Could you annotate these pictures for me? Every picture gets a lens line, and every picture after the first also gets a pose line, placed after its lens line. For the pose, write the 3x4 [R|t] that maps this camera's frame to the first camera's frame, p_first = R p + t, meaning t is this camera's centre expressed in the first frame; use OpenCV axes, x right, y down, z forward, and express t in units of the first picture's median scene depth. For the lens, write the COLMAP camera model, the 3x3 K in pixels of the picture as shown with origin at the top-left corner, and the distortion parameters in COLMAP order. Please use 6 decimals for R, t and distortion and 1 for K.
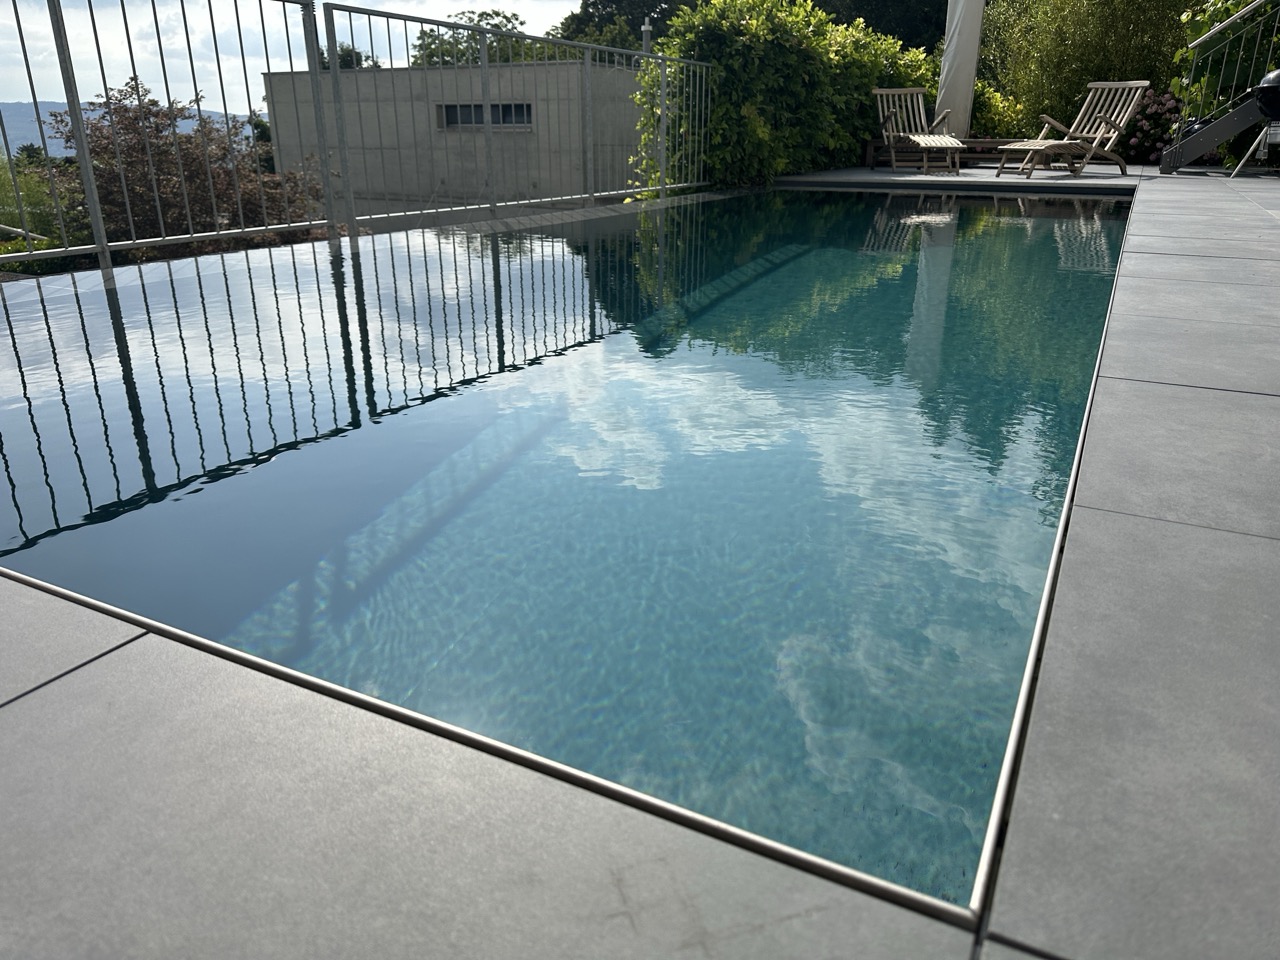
lens RADIAL K [[909.1, 0, 643.1], [0, 909.1, 481.9], [0, 0, 1]] dist [0.010298, -0.016069]
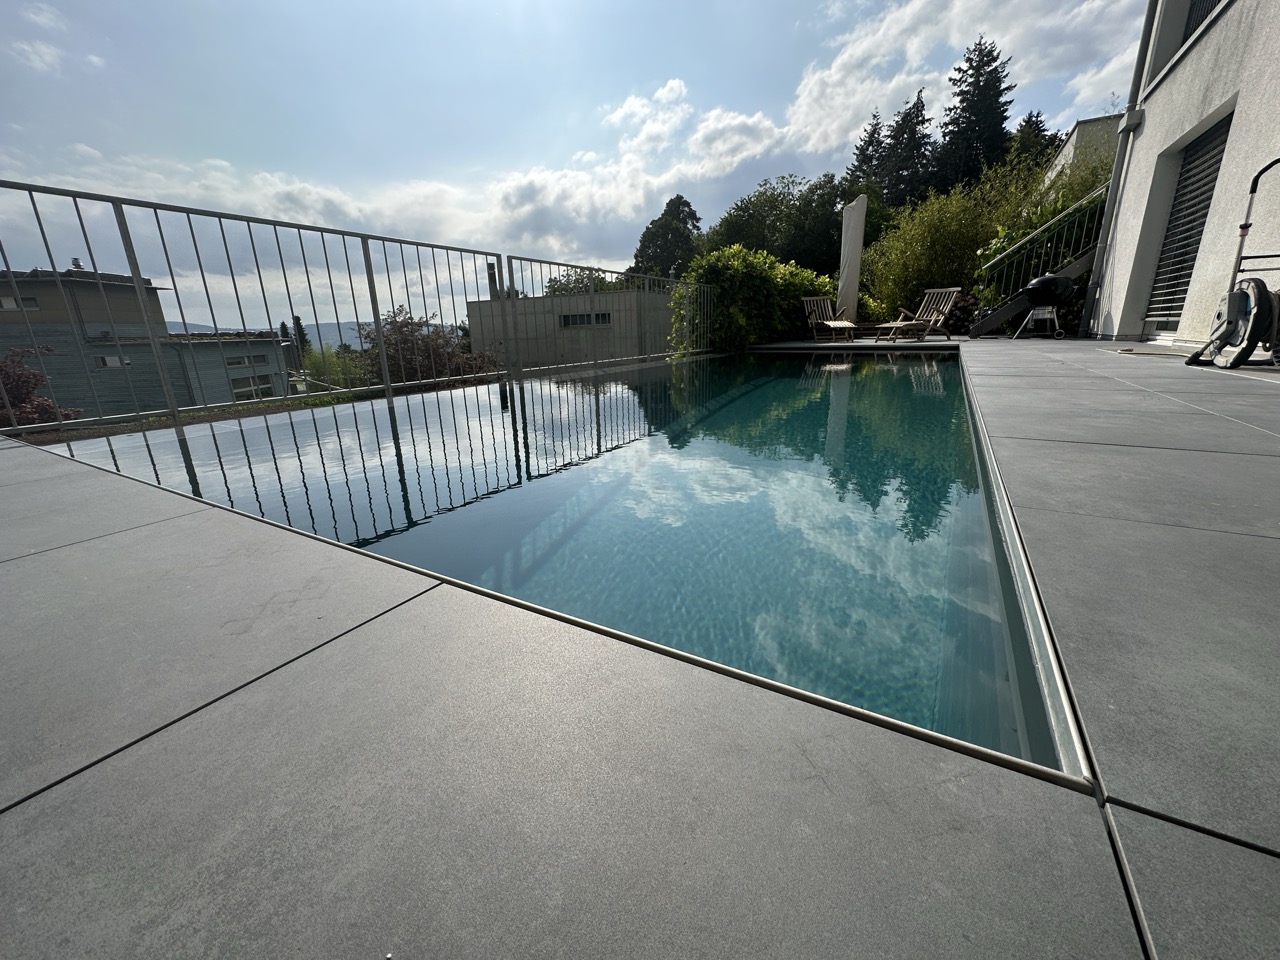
lens RADIAL K [[511.8, 0, 641.6], [0, 511.8, 474.2], [0, 0, 1]] dist [-0.002722, 0.000347]
pose [[0.998443, -0.013608, -0.054089, -0.013997], [0.008626, 0.995786, -0.091297, 0.005777], [0.055103, 0.090689, 0.994354, 0.011634]]
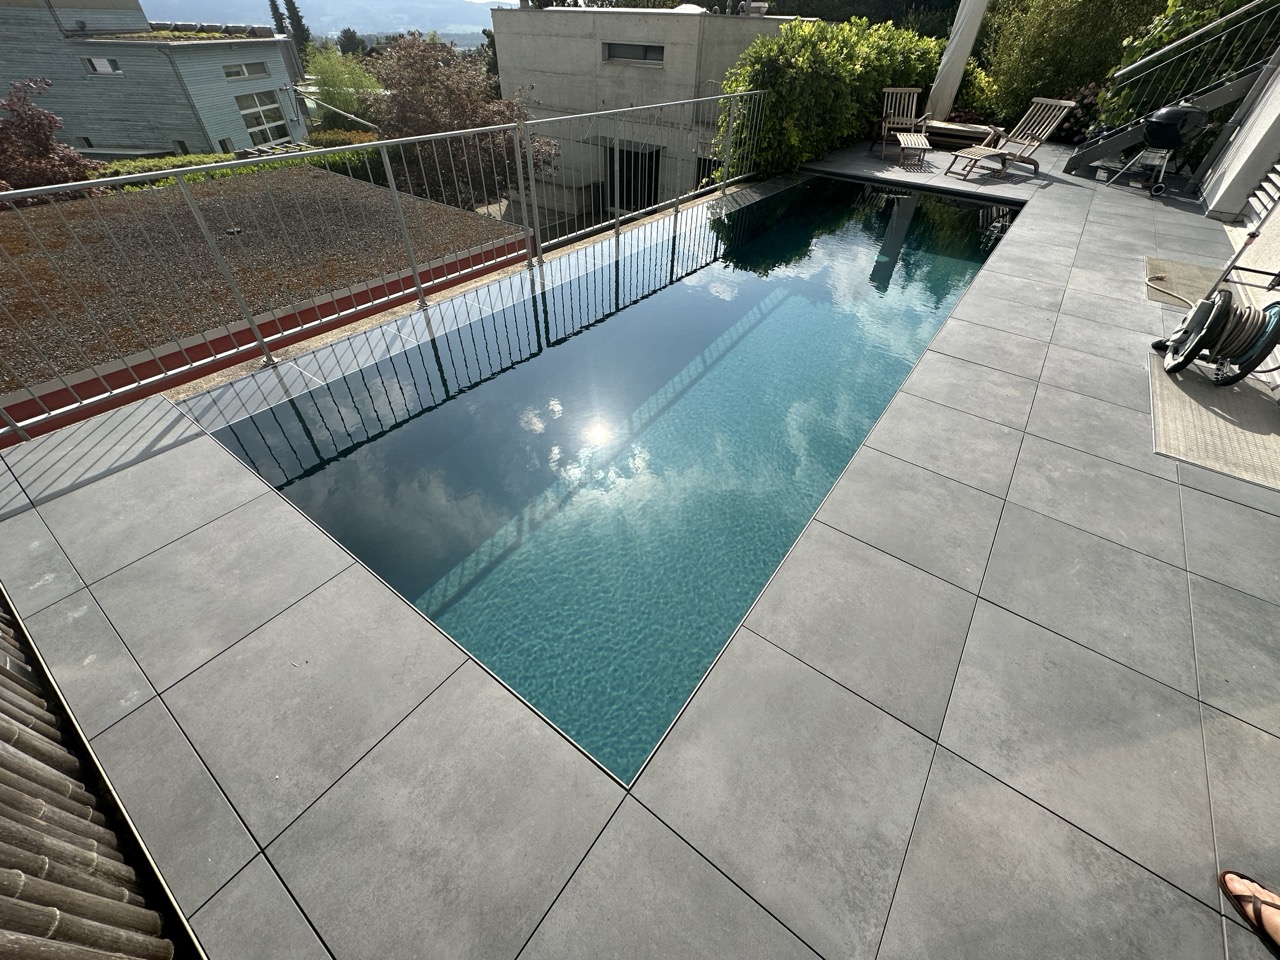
lens RADIAL K [[511.8, 0, 642.8], [0, 511.8, 478.8], [0, 0, 1]] dist [-0.002722, 0.000347]
pose [[0.987765, 0.120799, -0.098629, 0.025435], [-0.078164, 0.930763, 0.357171, -0.114756], [0.134947, -0.345092, 0.928817, -0.055702]]
